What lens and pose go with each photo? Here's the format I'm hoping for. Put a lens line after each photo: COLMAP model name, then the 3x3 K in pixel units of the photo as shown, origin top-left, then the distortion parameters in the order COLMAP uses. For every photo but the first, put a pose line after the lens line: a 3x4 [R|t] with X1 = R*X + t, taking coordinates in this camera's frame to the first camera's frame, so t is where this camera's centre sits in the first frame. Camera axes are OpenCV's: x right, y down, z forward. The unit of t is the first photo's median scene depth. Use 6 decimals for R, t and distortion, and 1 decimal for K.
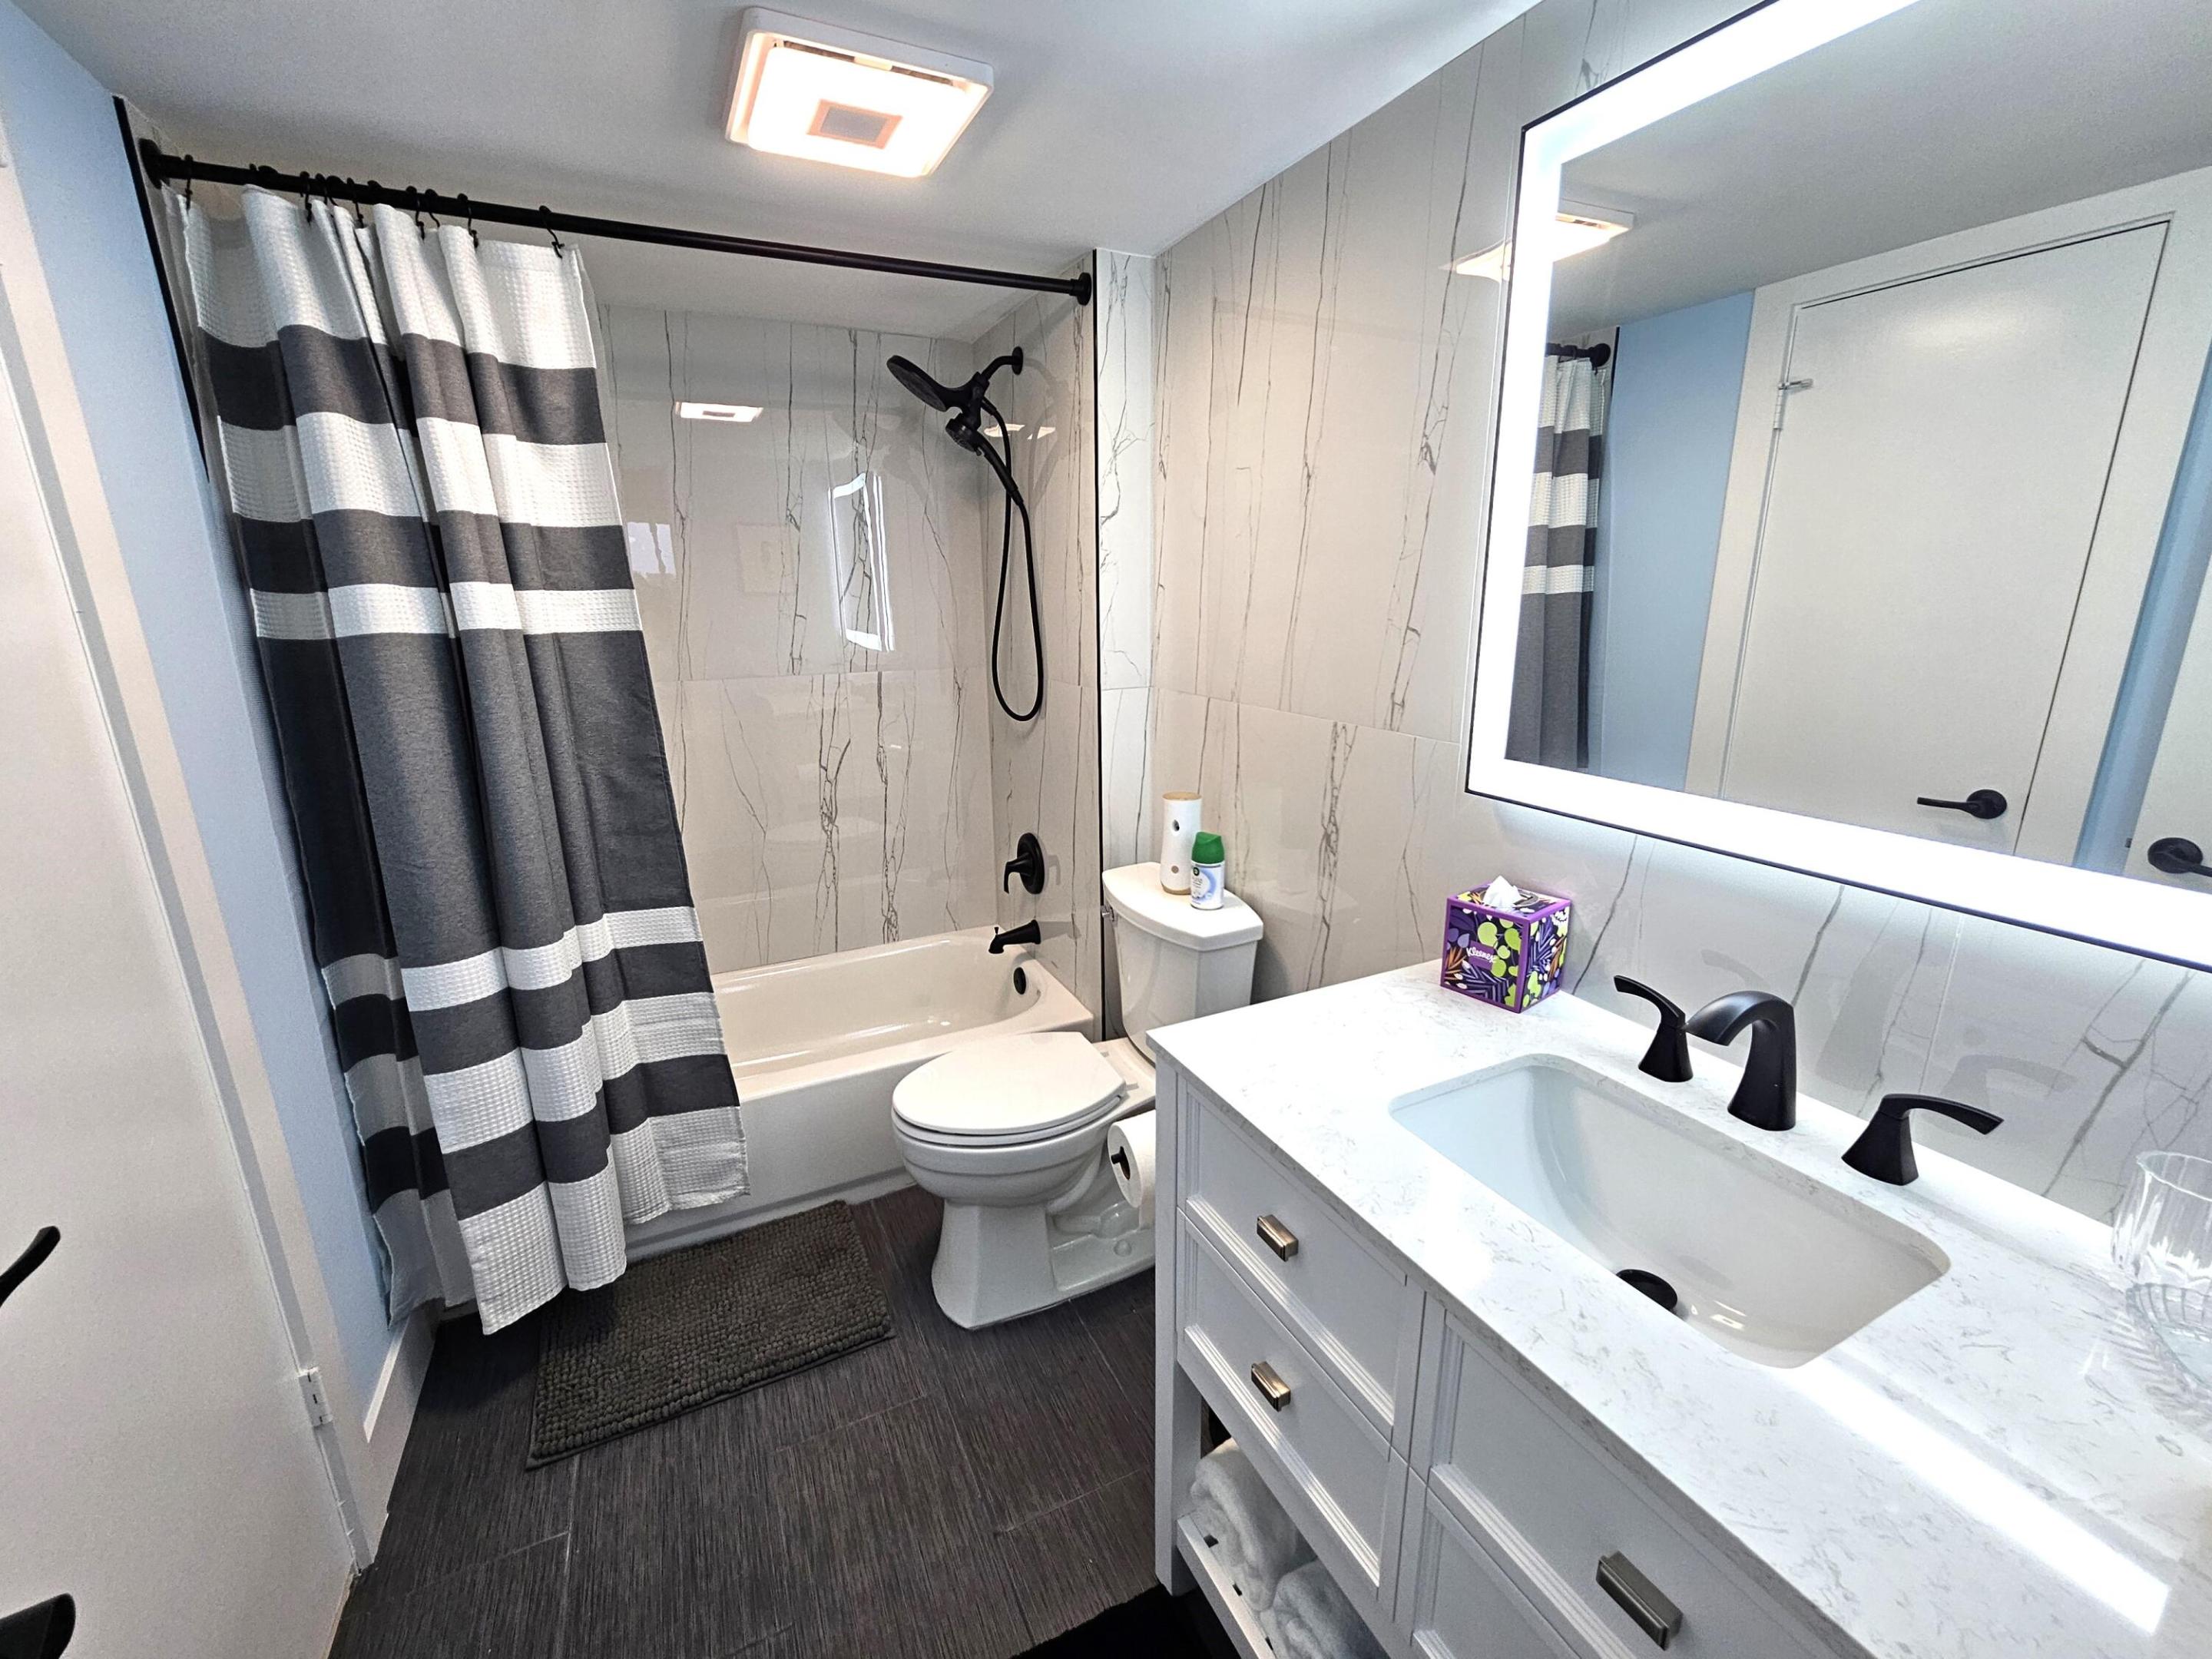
lens RADIAL K [[909.6, 0, 1101.6], [0, 909.6, 822.7], [0, 0, 1]] dist [-0.004275, 0.002083]
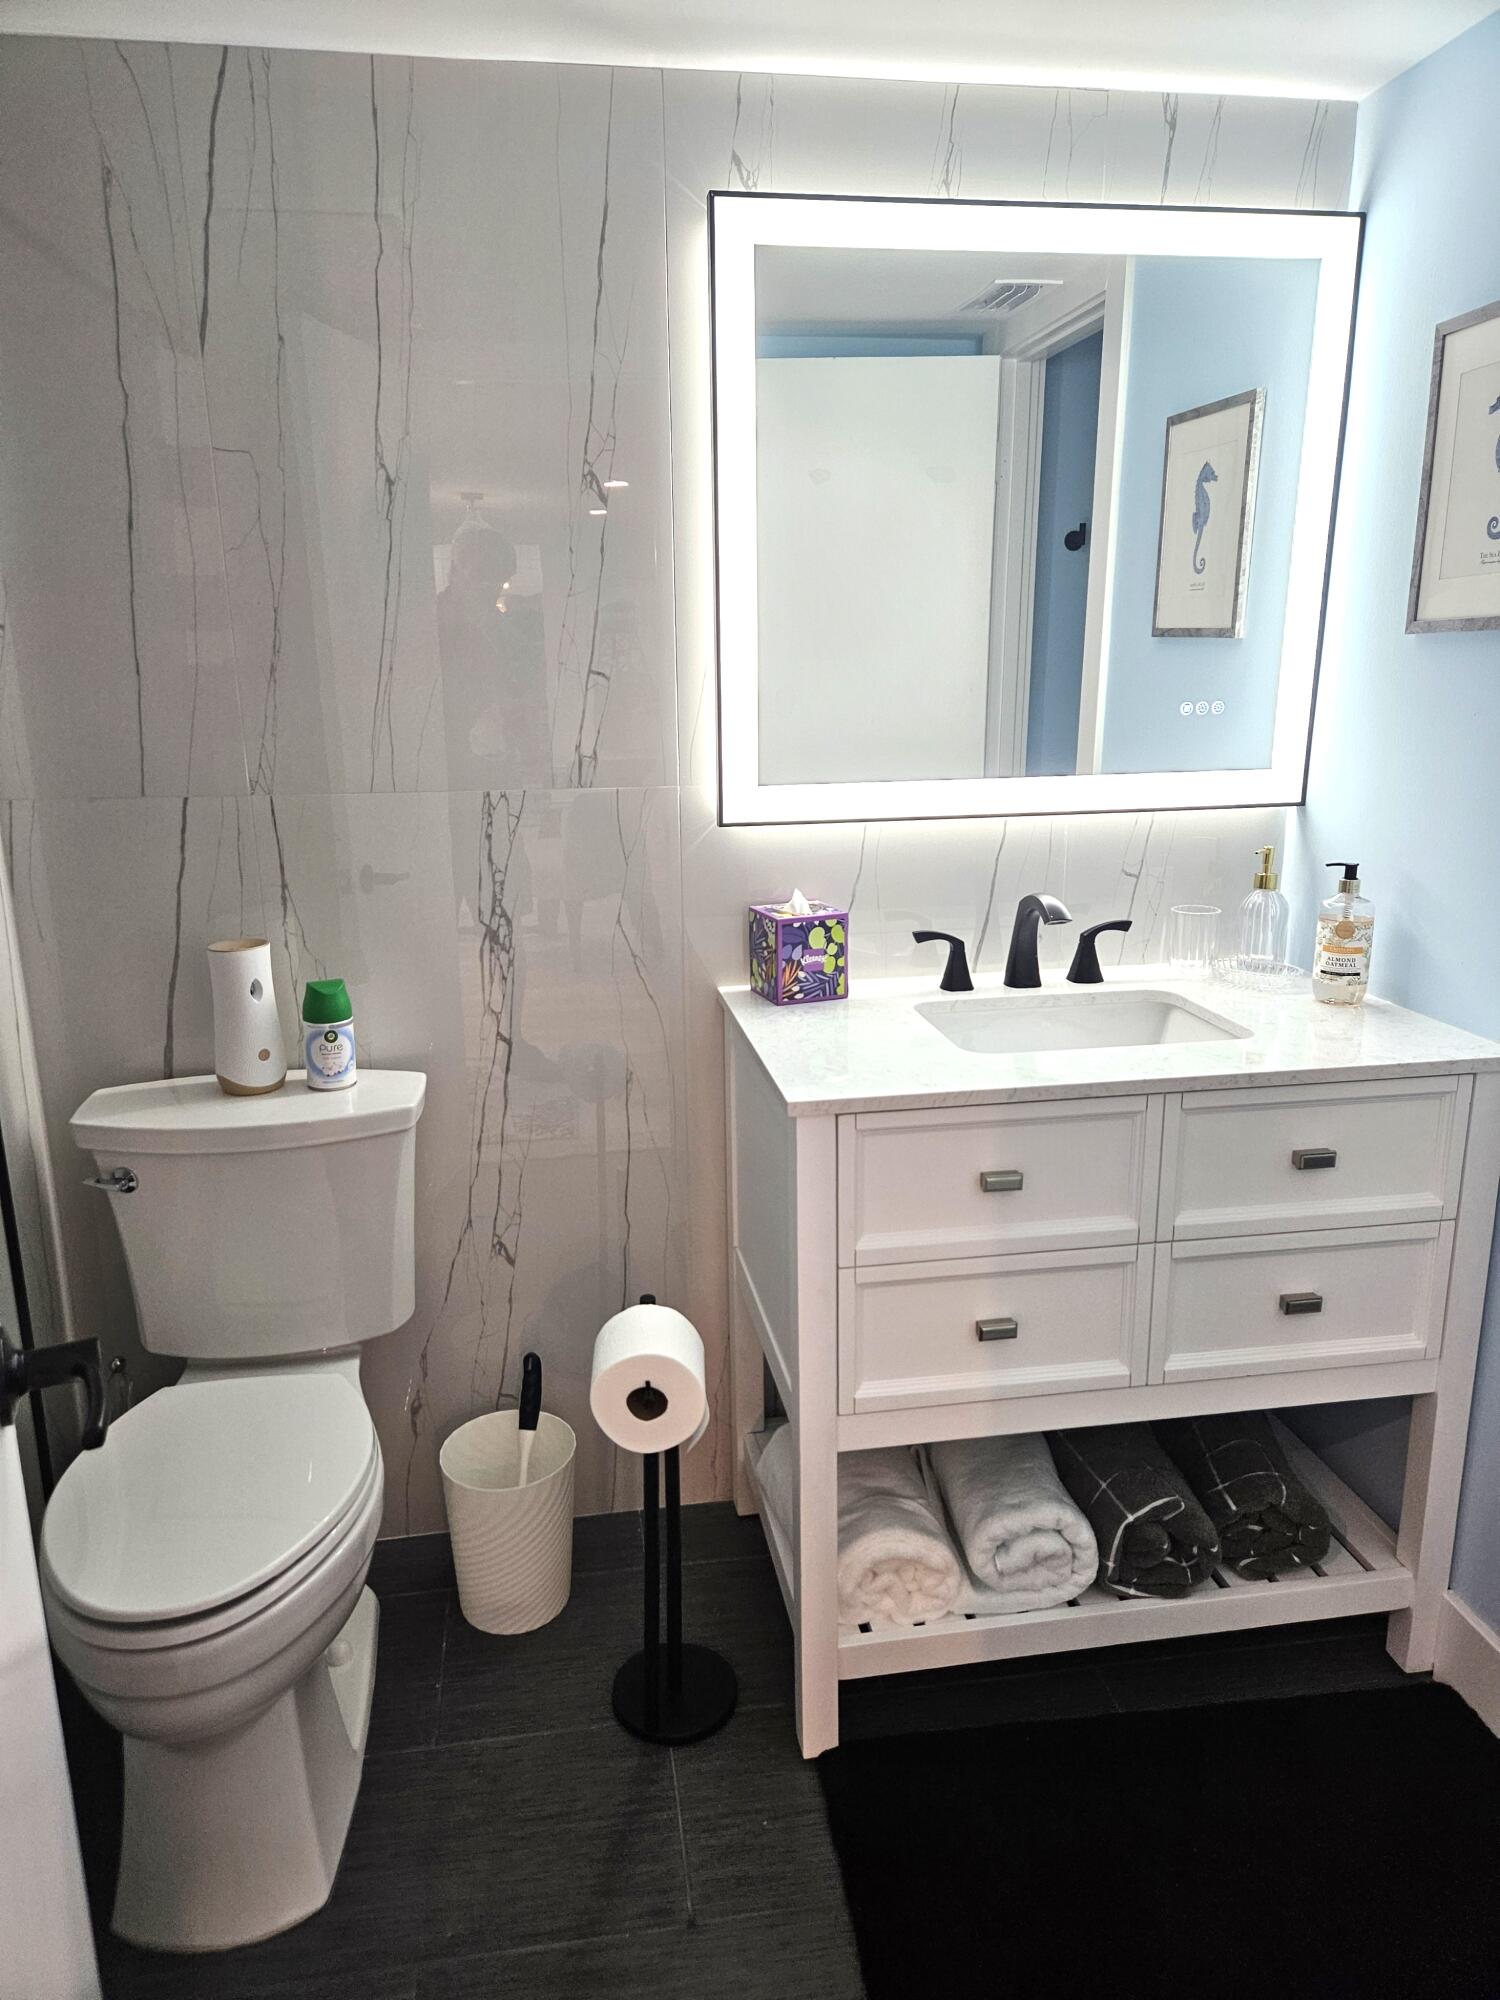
lens RADIAL K [[1326.7, 0, 754.2], [0, 1326.7, 994.7], [0, 0, 1]] dist [0.067385, -0.048731]
pose [[0.297585, -0.230891, 0.926354, -1.085805], [0.248773, 0.955546, 0.158251, -0.085134], [-0.921713, 0.183359, 0.341796, 0.513717]]
